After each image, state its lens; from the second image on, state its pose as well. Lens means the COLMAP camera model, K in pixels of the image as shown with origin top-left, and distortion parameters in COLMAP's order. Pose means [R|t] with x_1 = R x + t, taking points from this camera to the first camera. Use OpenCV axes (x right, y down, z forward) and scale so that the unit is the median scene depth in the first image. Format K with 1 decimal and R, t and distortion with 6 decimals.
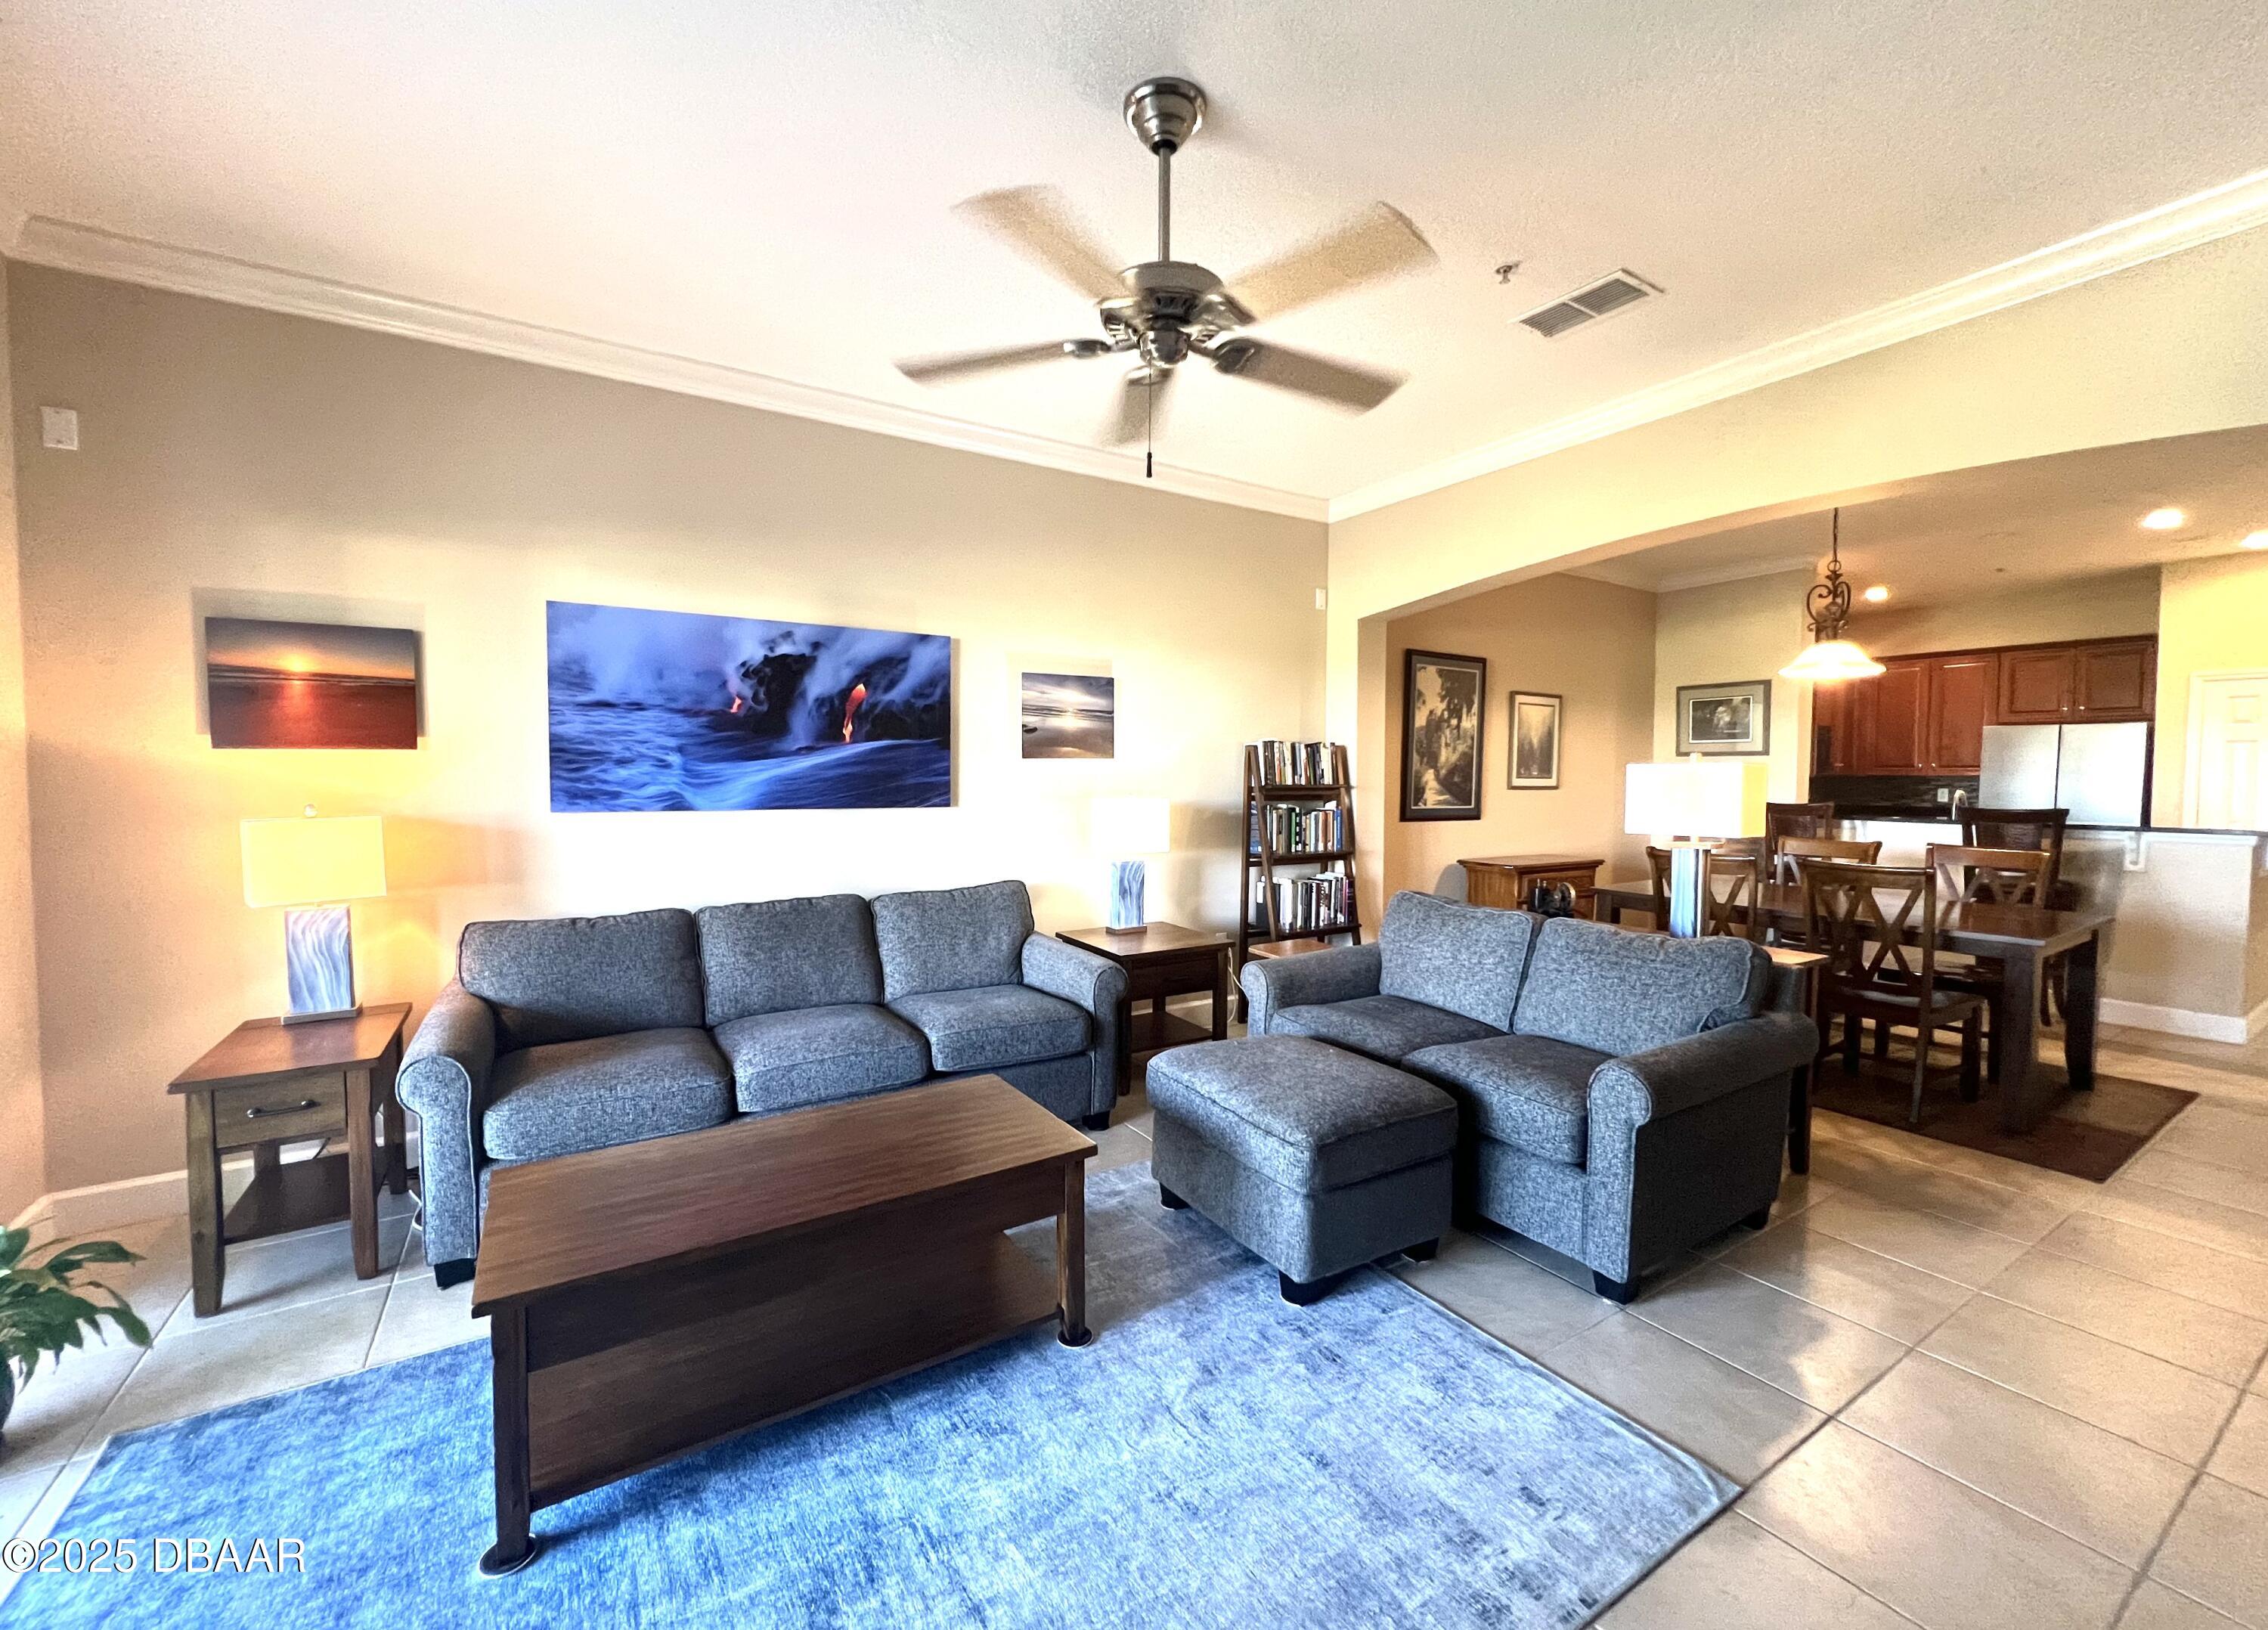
lens RADIAL K [[916.3, 0, 1138.1], [0, 916.3, 811.0], [0, 0, 1]] dist [-0.004776, -0.000327]
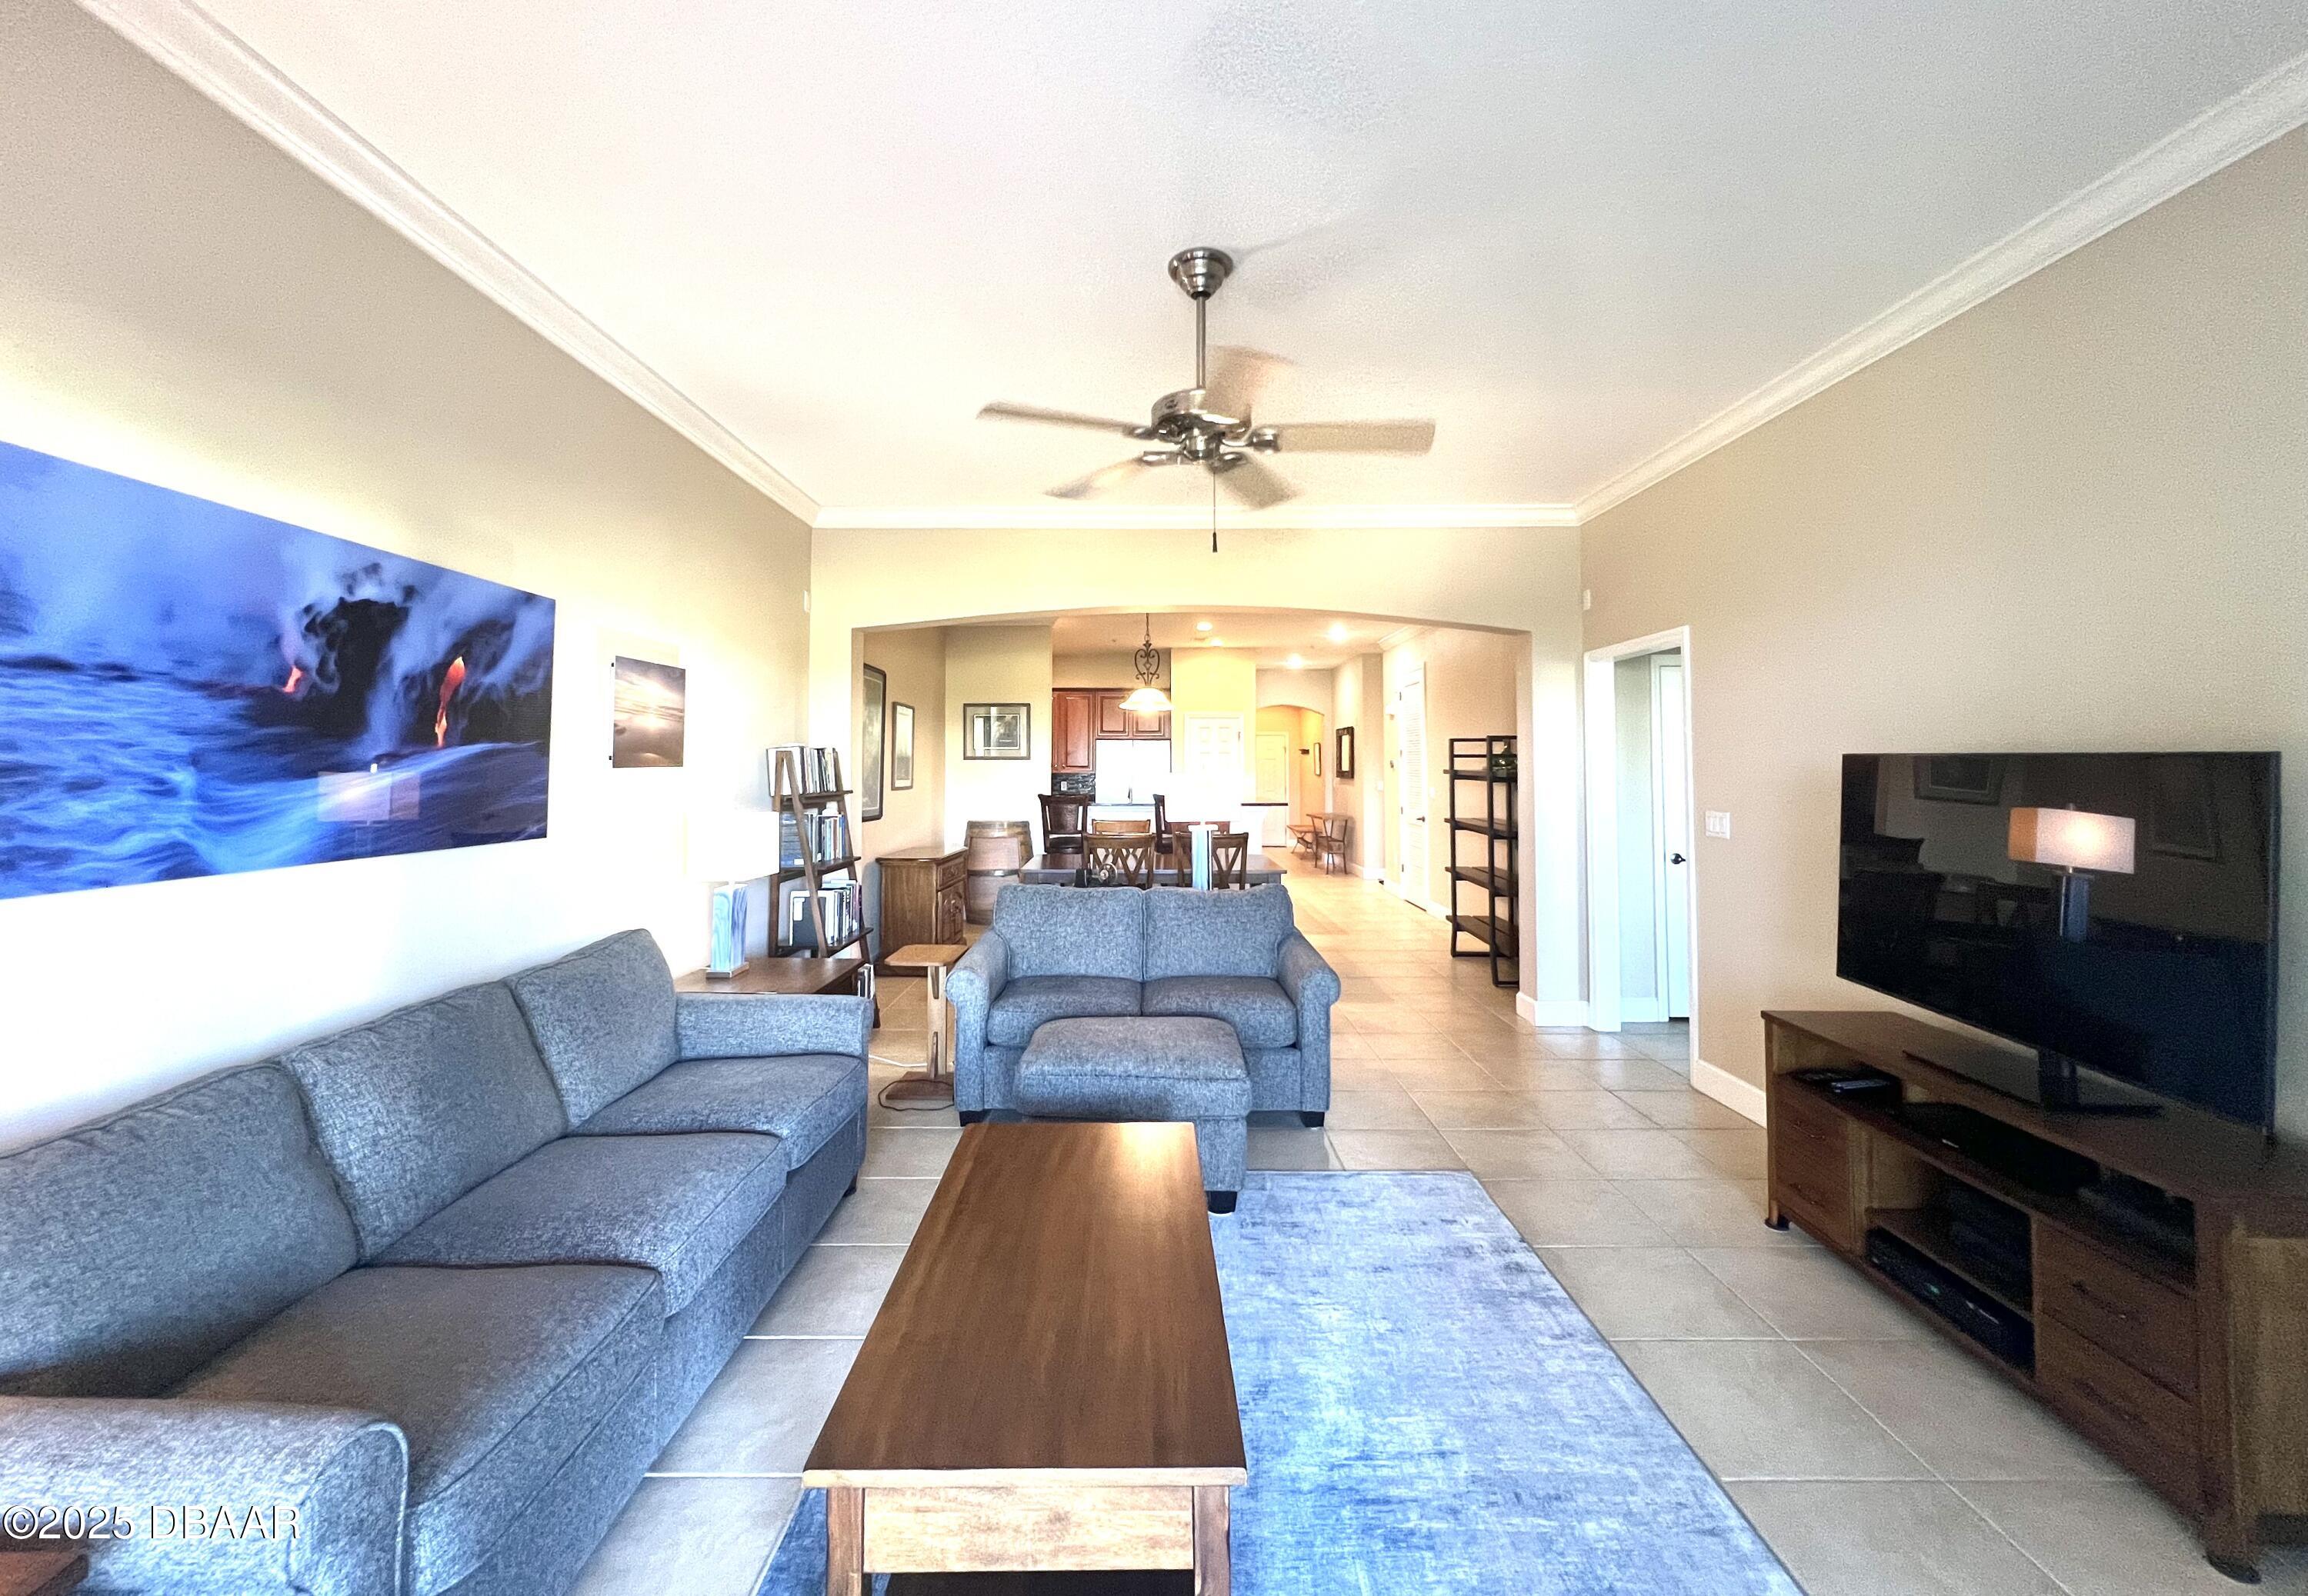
lens RADIAL K [[919.0, 0, 1159.1], [0, 919.0, 732.1], [0, 0, 1]] dist [-0.000975, 0.000027]
pose [[0.526323, 0.028605, 0.849804, -0.631383], [0.038993, 0.997571, -0.057729, -0.030087], [-0.849390, 0.063521, 0.523929, 0.251257]]
